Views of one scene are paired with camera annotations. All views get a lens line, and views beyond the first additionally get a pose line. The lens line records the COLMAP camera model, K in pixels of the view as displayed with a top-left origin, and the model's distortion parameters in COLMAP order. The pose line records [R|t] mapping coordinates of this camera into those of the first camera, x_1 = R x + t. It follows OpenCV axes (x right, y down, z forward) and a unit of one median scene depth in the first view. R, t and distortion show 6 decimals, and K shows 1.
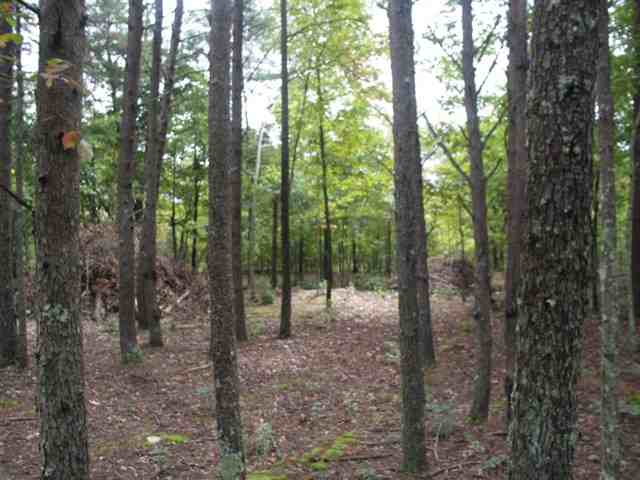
lens RADIAL K [[528.9, 0, 319.7], [0, 528.9, 243.9], [0, 0, 1]] dist [-0.191978, 0.170026]
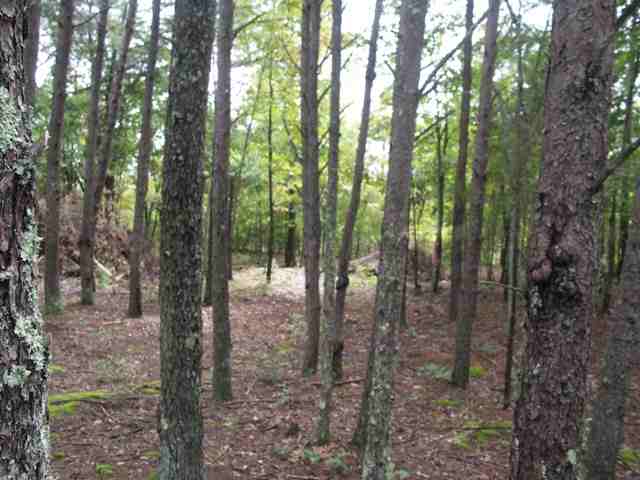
lens RADIAL K [[528.9, 0, 319.7], [0, 528.9, 243.9], [0, 0, 1]] dist [-0.191978, 0.170026]
pose [[0.998430, 0.055476, 0.007744, 0.888286], [-0.055683, 0.998003, 0.029817, 0.010834], [-0.006074, -0.030201, 0.999525, -0.608392]]
